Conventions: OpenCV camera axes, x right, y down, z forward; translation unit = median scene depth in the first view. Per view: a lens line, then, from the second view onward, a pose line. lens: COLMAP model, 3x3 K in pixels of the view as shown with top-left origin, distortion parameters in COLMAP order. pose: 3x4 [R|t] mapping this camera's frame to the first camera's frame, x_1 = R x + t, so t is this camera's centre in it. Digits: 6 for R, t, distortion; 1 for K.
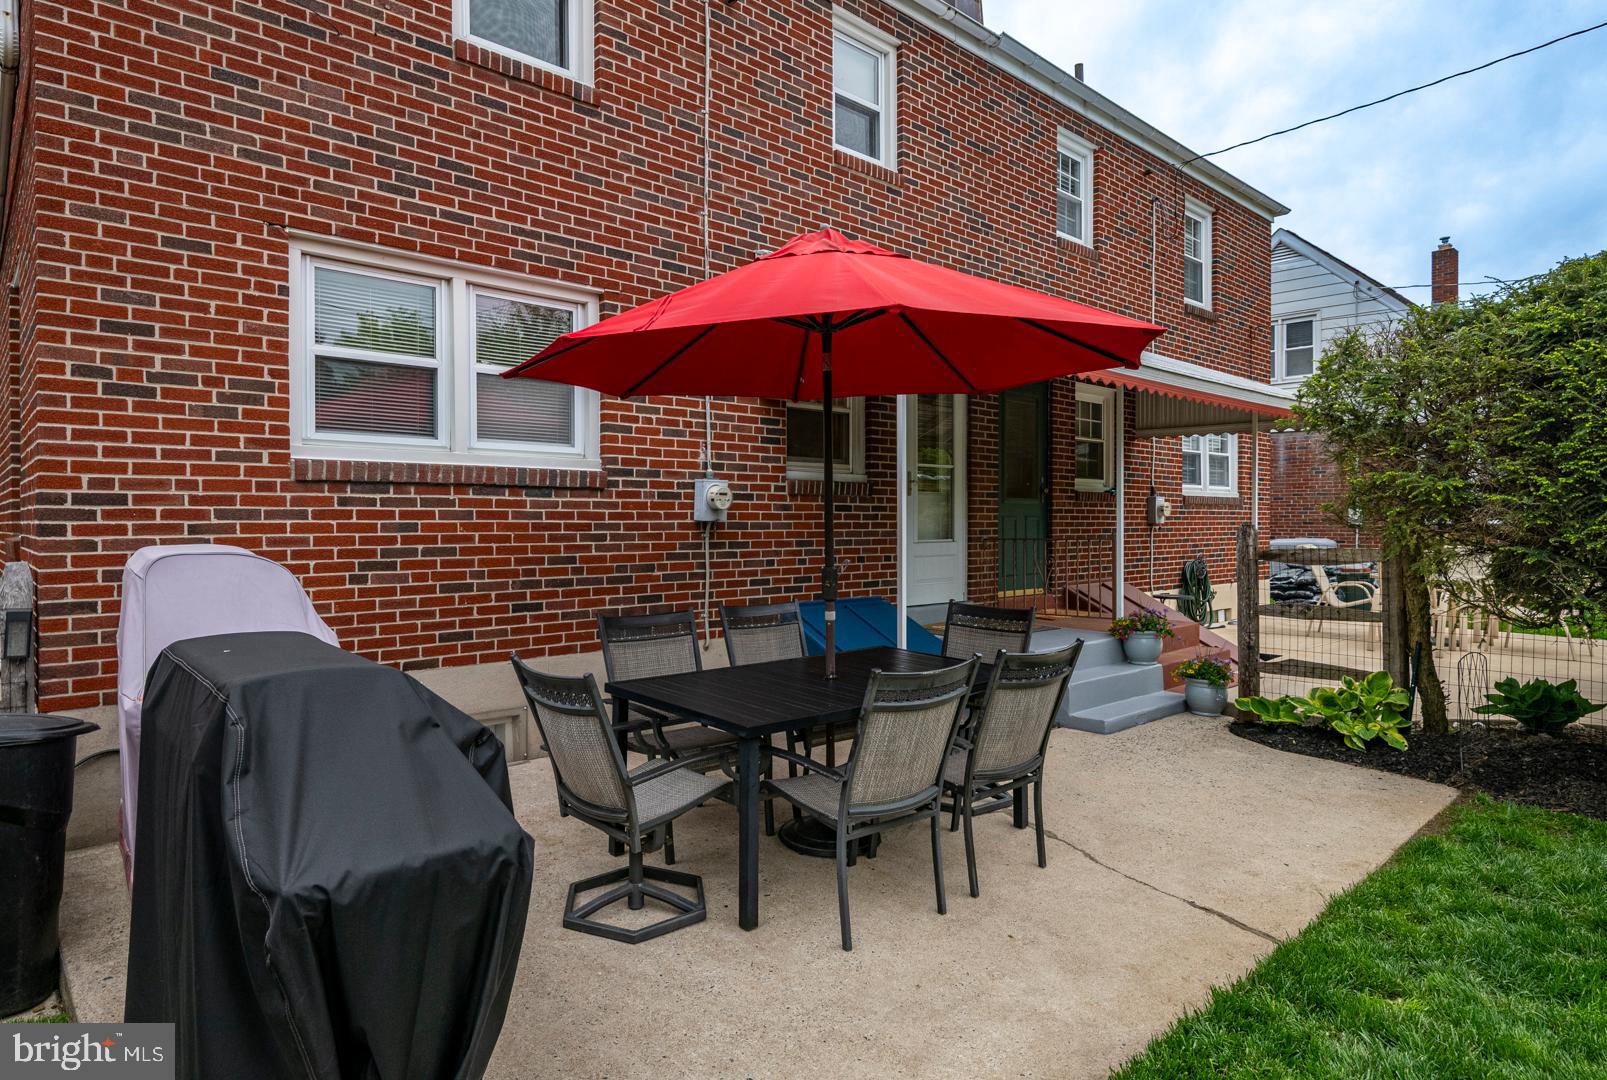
lens RADIAL K [[883.6, 0, 779.9], [0, 883.6, 531.1], [0, 0, 1]] dist [0.001990, 0.000333]
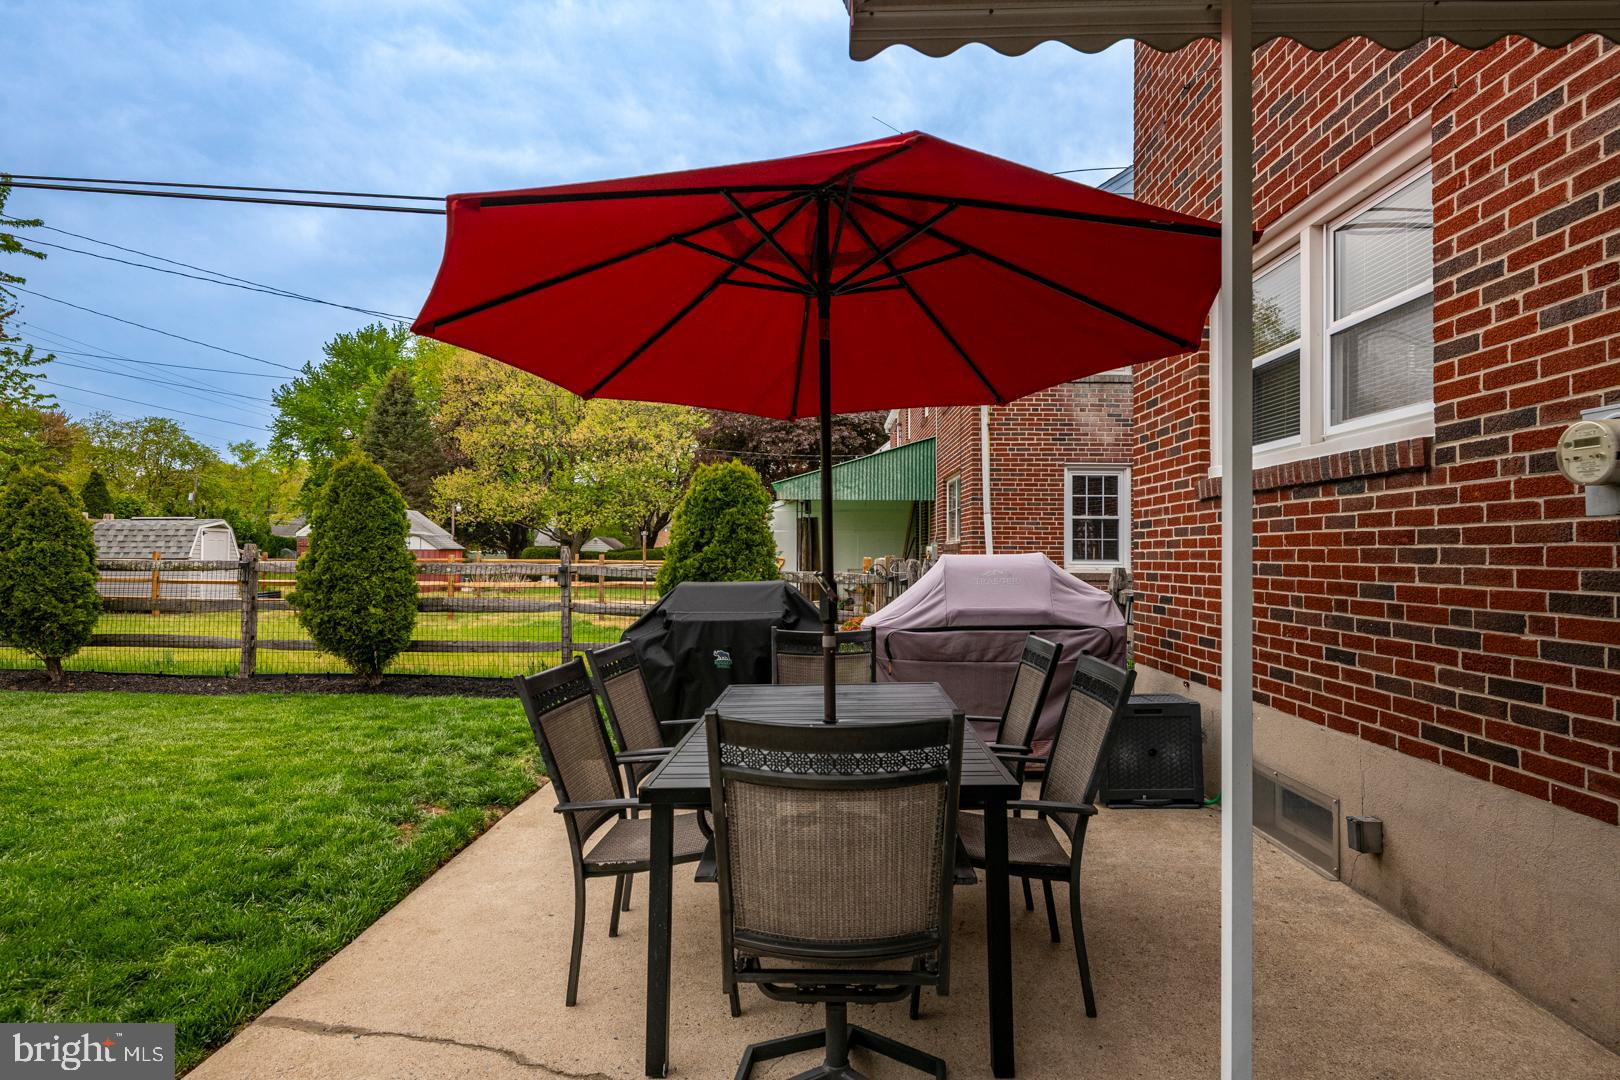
lens RADIAL K [[864.4, 0, 810.0], [0, 864.4, 540.0], [0, 0, 1]] dist [0.004205, -0.006843]
pose [[-0.681921, -0.014720, -0.731278, 0.459975], [-0.011677, 0.999889, -0.009238, 0.006885], [0.731333, 0.002239, -0.682017, 1.091956]]
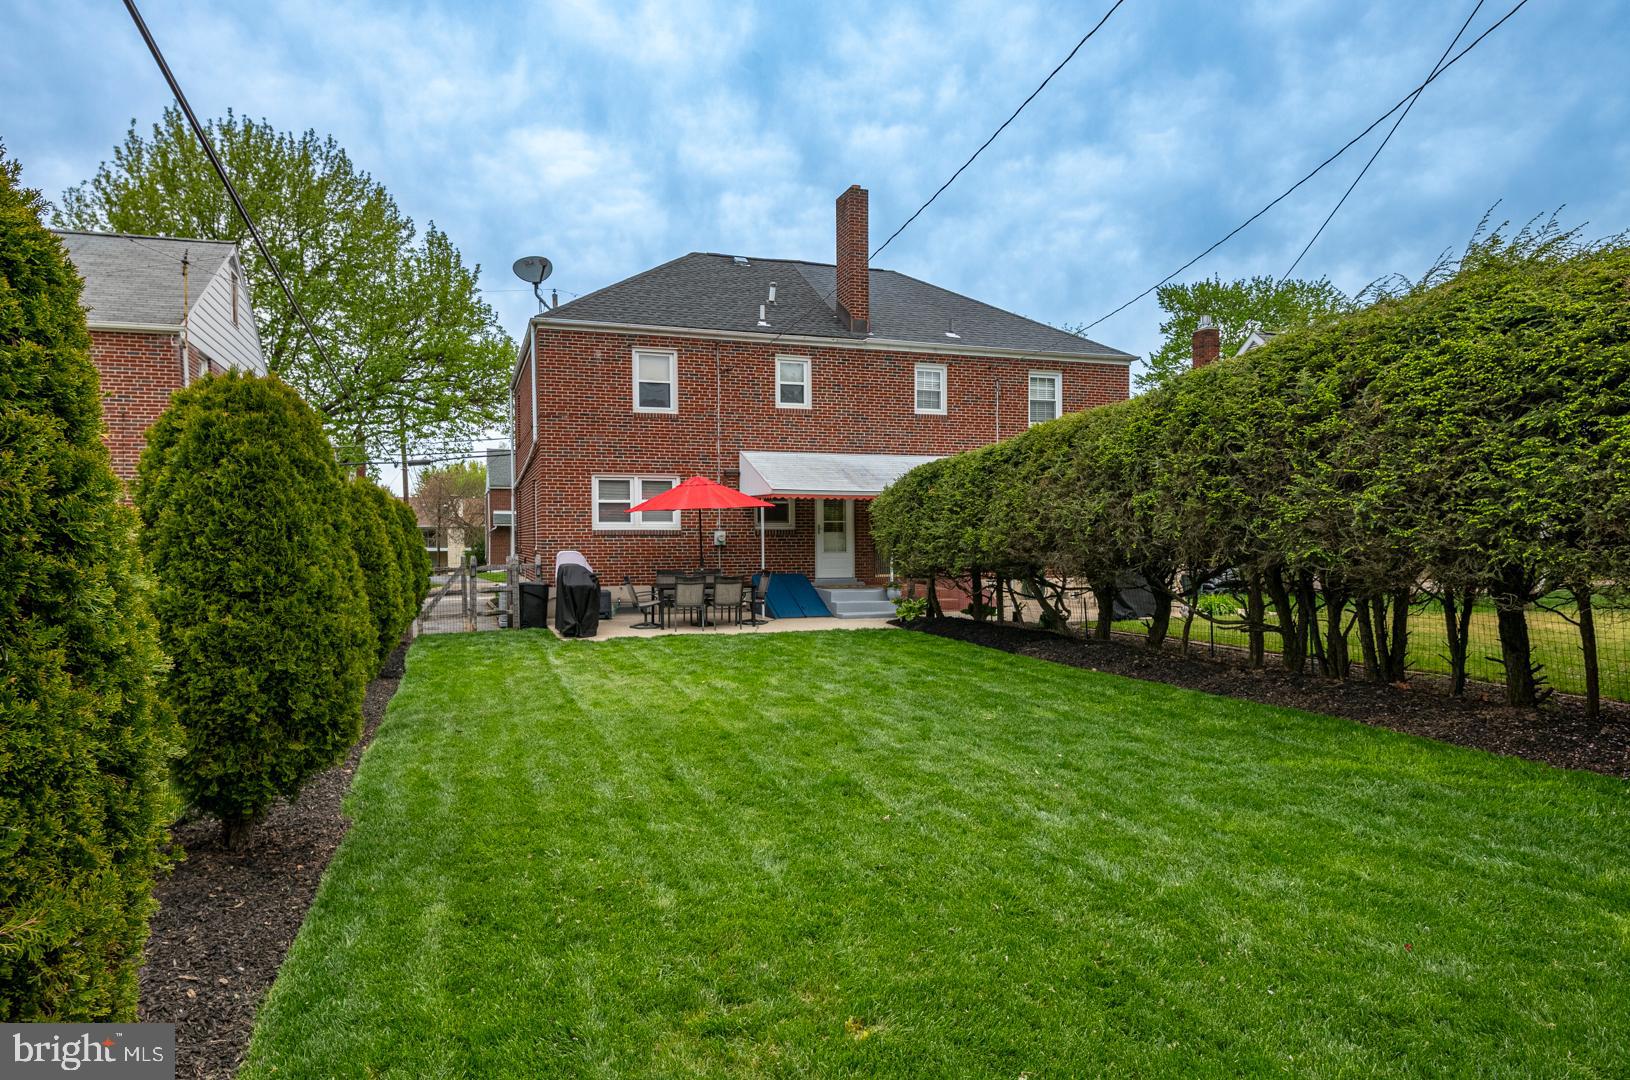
lens RADIAL K [[869.7, 0, 815.0], [0, 869.7, 540.0], [0, 0, 1]] dist [0.004205, -0.006843]
pose [[0.933314, -0.006462, -0.359002, 1.441079], [0.001915, 0.999913, -0.013021, 0.013620], [0.359055, 0.011465, 0.933246, -1.847880]]
